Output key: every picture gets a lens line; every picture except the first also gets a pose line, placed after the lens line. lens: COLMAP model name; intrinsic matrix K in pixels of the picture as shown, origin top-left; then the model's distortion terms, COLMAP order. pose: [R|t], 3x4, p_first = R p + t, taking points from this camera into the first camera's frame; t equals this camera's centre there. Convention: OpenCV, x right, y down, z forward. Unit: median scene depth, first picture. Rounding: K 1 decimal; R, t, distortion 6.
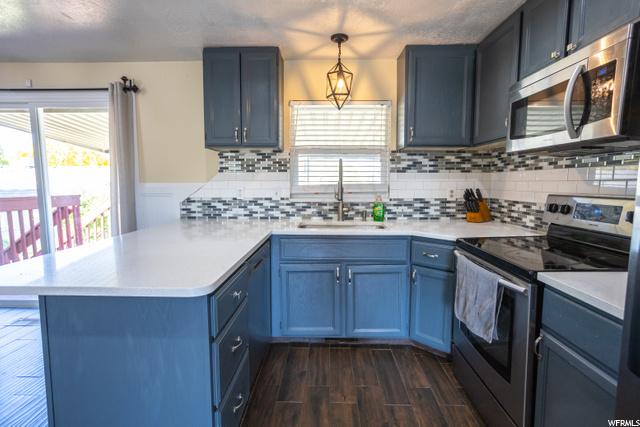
lens RADIAL K [[324.5, 0, 318.7], [0, 324.5, 213.3], [0, 0, 1]] dist [-0.019386, 0.003644]
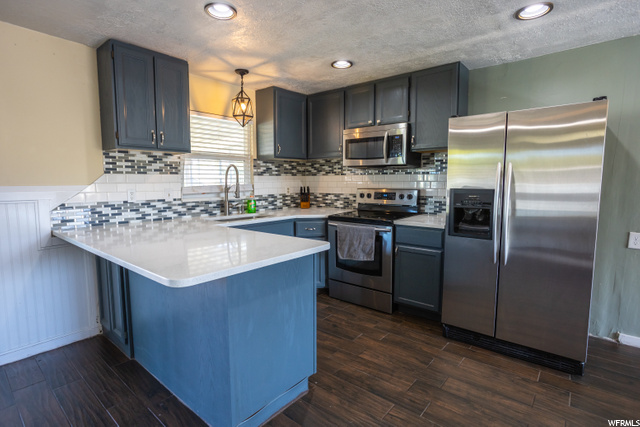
lens RADIAL K [[324.5, 0, 321.7], [0, 324.5, 212.7], [0, 0, 1]] dist [-0.019386, 0.003644]
pose [[0.622197, -0.079277, 0.778836, -0.640716], [0.082649, 0.995952, 0.035350, -0.000246], [-0.778486, 0.042376, 0.626230, -0.026339]]
